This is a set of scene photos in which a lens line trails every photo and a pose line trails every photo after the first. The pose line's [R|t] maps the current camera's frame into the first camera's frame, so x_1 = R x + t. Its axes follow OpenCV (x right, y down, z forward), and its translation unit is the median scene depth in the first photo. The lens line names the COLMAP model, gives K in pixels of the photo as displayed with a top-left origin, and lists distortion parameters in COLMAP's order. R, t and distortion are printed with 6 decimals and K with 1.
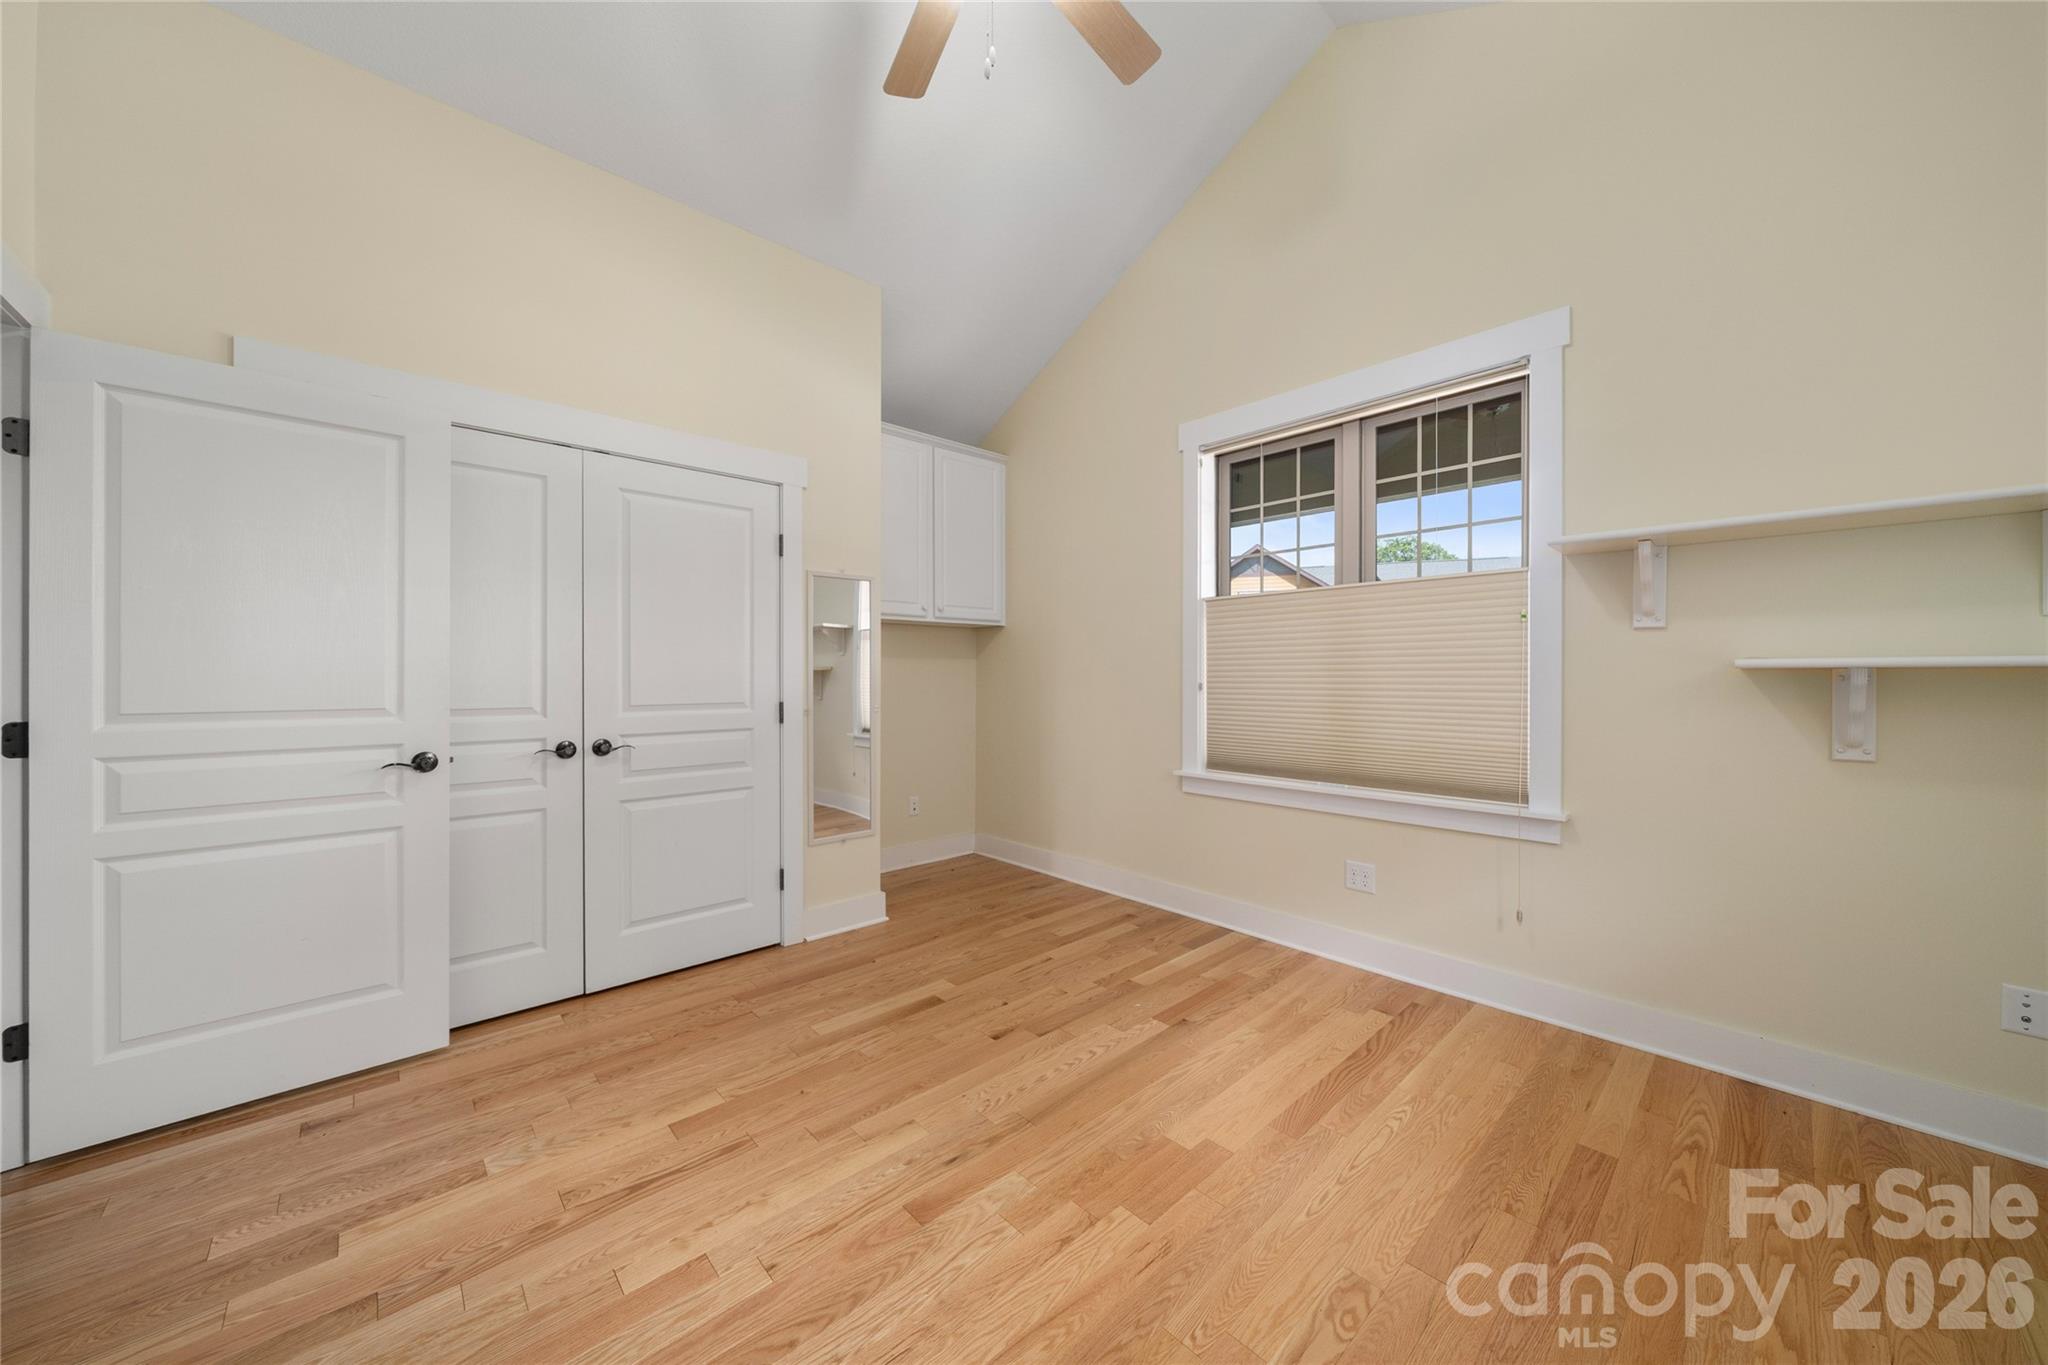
lens RADIAL K [[708.5, 0, 1018.8], [0, 708.5, 669.6], [0, 0, 1]] dist [-0.002939, -0.000186]
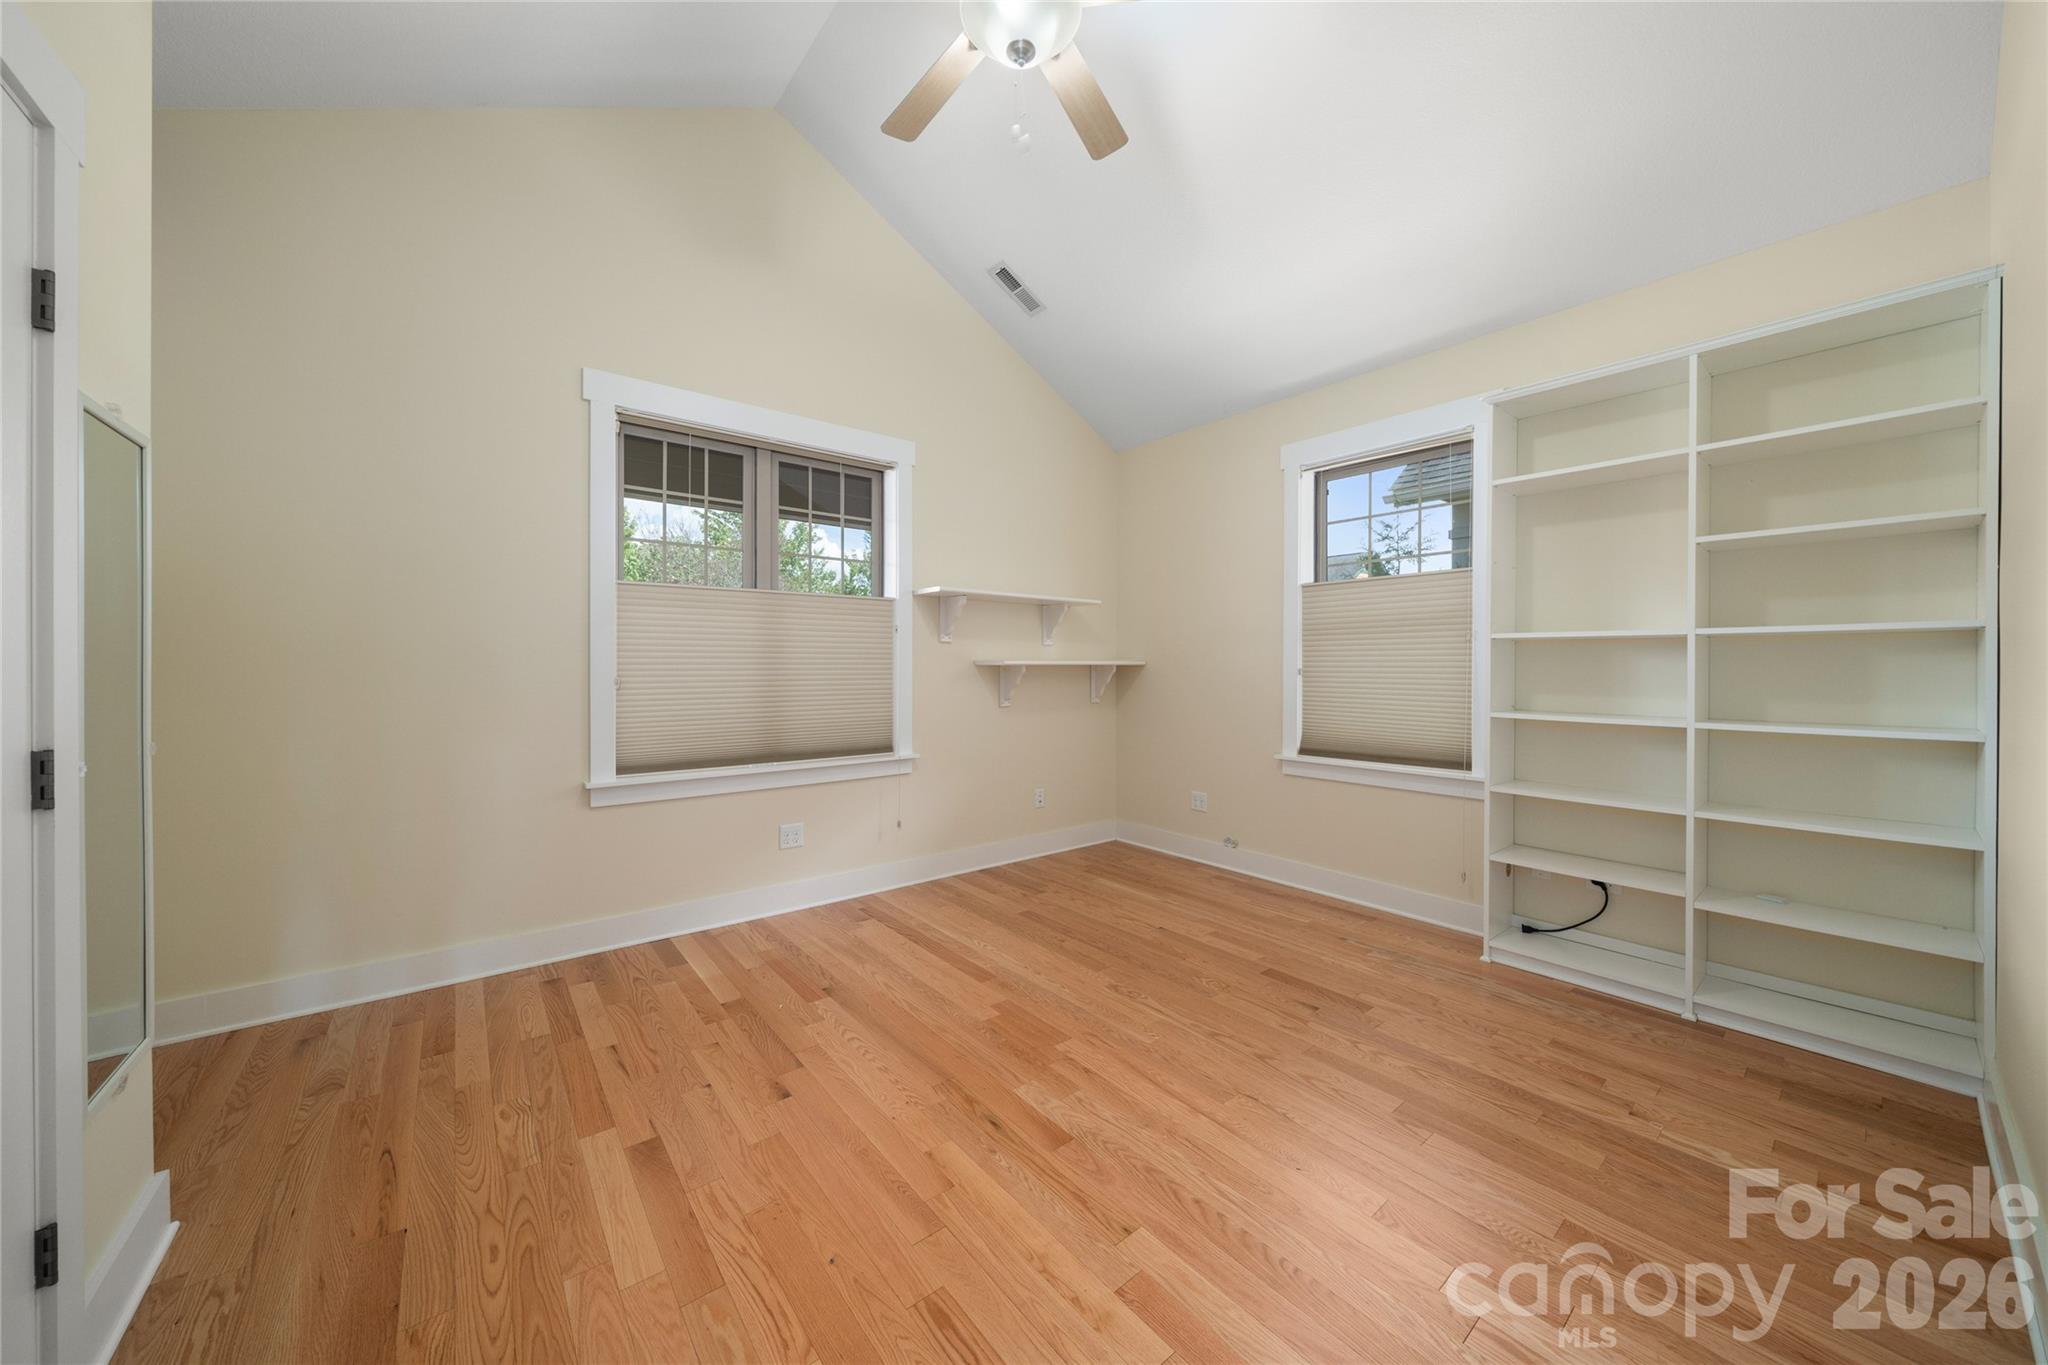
lens RADIAL K [[708.5, 0, 1018.3], [0, 708.5, 673.6], [0, 0, 1]] dist [-0.002939, -0.000186]
pose [[0.071951, -0.010271, 0.997355, -0.770309], [-0.008652, 0.999903, 0.010922, 0.000407], [-0.997371, -0.009415, 0.071856, 0.597660]]
